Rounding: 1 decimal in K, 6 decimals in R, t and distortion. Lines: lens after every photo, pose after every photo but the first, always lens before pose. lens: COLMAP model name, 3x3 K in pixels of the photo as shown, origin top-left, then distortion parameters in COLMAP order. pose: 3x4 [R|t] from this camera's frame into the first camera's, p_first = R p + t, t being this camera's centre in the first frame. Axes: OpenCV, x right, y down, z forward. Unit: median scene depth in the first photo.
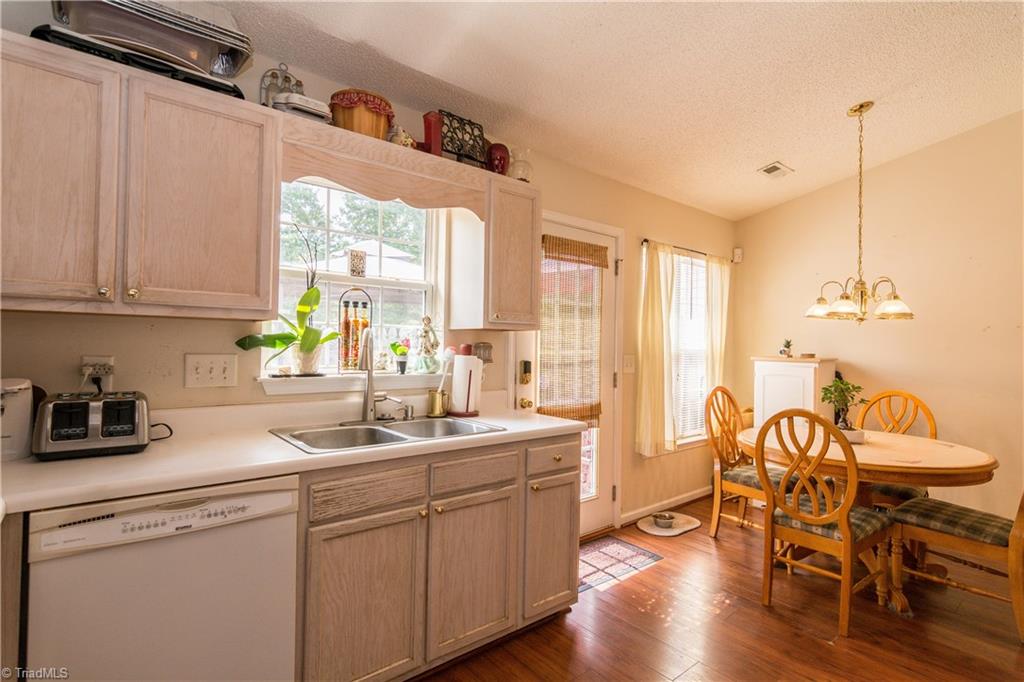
lens RADIAL K [[495.3, 0, 509.5], [0, 495.3, 339.3], [0, 0, 1]] dist [-0.006612, 0.002577]
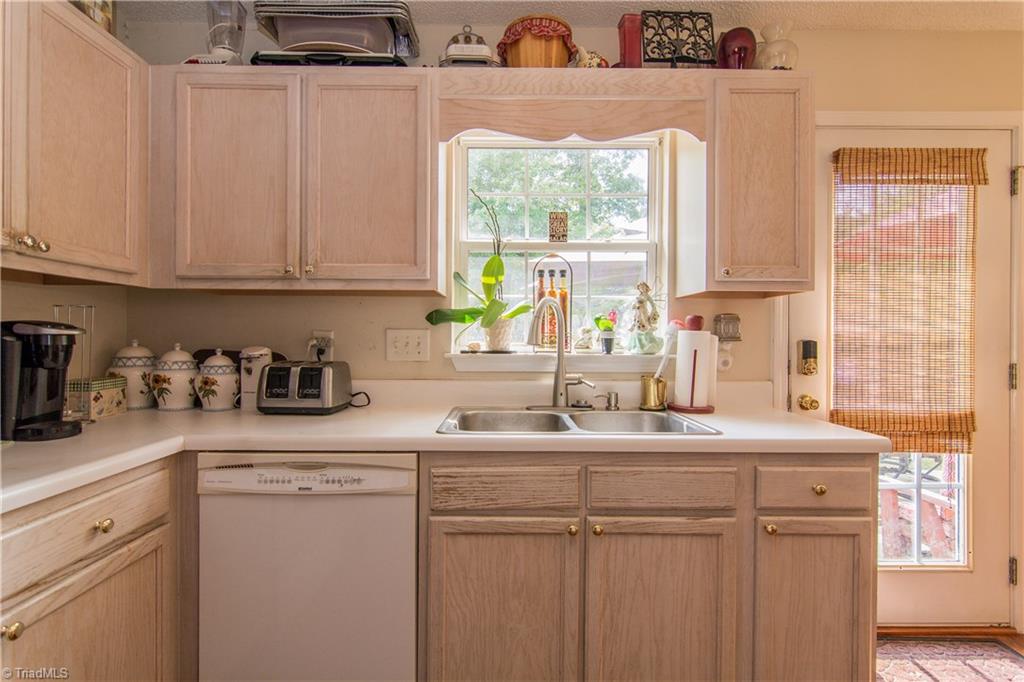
lens RADIAL K [[495.3, 0, 505.7], [0, 495.3, 340.1], [0, 0, 1]] dist [-0.006612, 0.002577]
pose [[0.776662, -0.011867, -0.629805, 0.195742], [0.015822, 0.999875, 0.000672, 0.051008], [0.629718, -0.010486, 0.776753, 0.298826]]
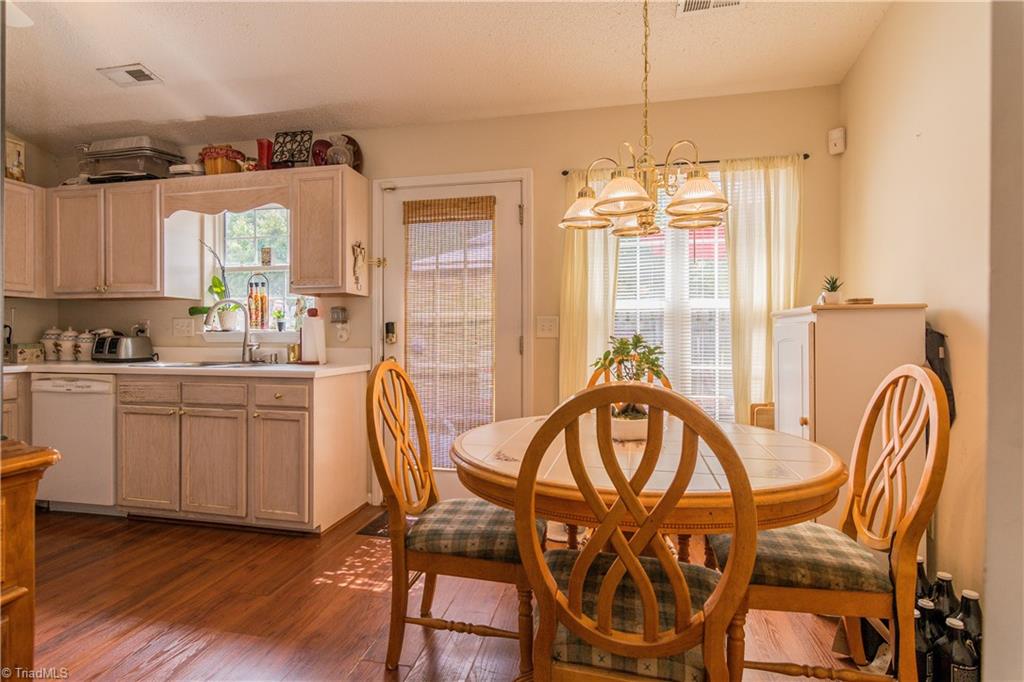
lens RADIAL K [[495.3, 0, 511.6], [0, 495.3, 340.5], [0, 0, 1]] dist [-0.006612, 0.002577]
pose [[0.627237, -0.012018, -0.778736, 1.479305], [0.019448, 0.999811, 0.000236, 0.125343], [0.778585, -0.015293, 0.627352, 0.737688]]
